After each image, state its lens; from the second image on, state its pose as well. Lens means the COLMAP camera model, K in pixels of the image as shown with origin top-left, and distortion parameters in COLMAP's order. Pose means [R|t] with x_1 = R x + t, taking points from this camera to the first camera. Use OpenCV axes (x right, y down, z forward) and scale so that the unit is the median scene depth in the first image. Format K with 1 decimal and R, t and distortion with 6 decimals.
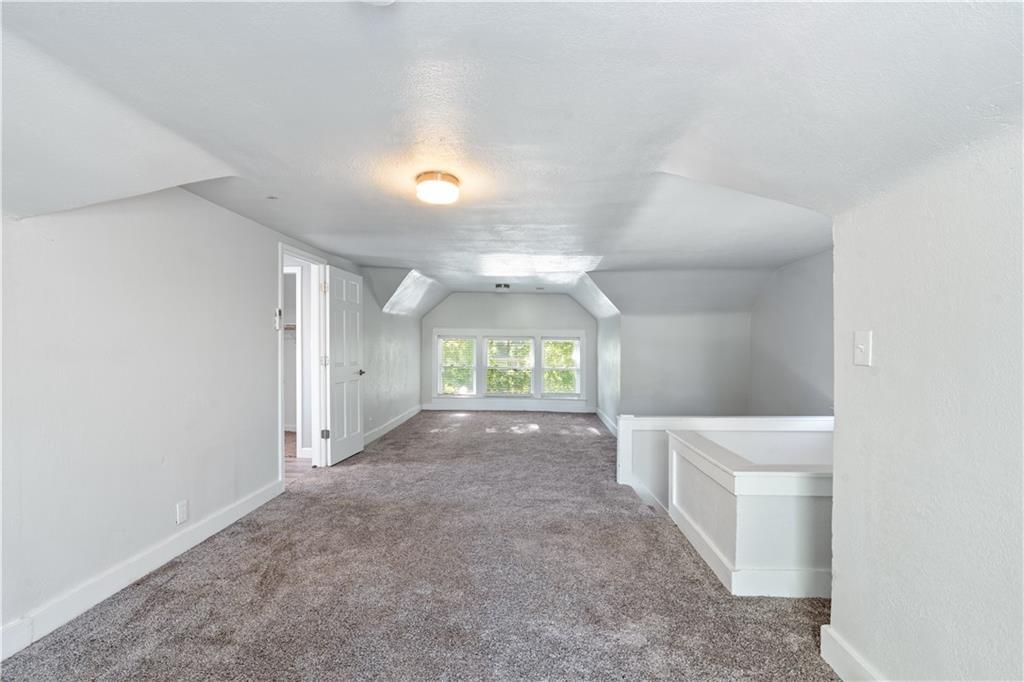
lens RADIAL K [[472.6, 0, 513.7], [0, 472.6, 345.2], [0, 0, 1]] dist [-0.011481, 0.004684]
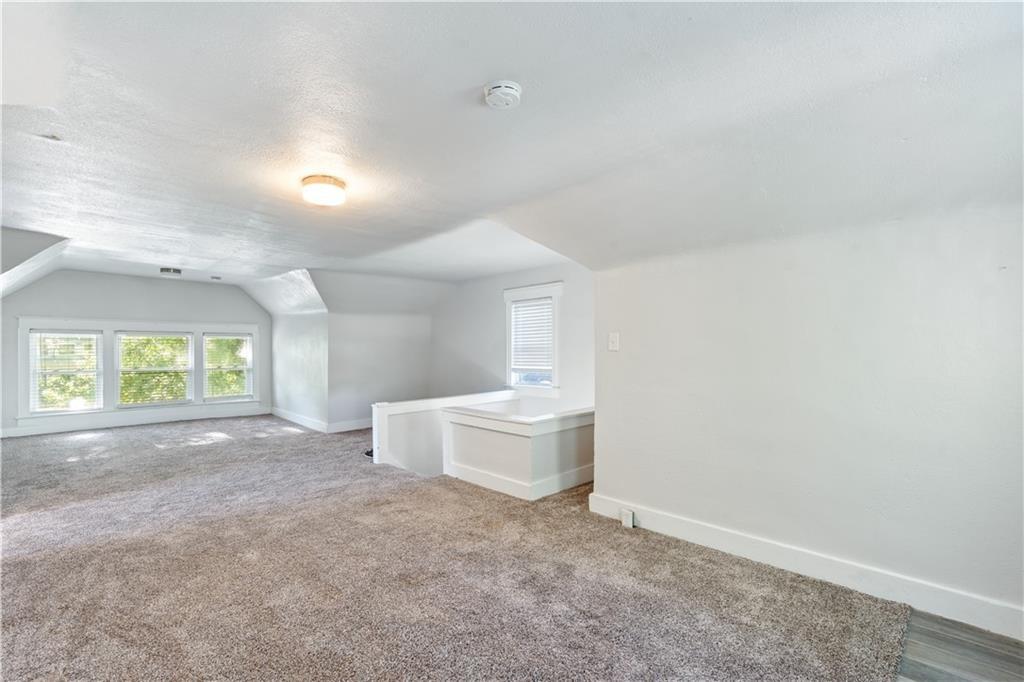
lens RADIAL K [[472.6, 0, 520.3], [0, 472.6, 341.4], [0, 0, 1]] dist [-0.011481, 0.004684]
pose [[0.672528, -0.002052, 0.740069, -0.383820], [0.002720, 0.999996, 0.000302, -0.000166], [-0.740067, 0.001810, 0.672531, -0.016121]]
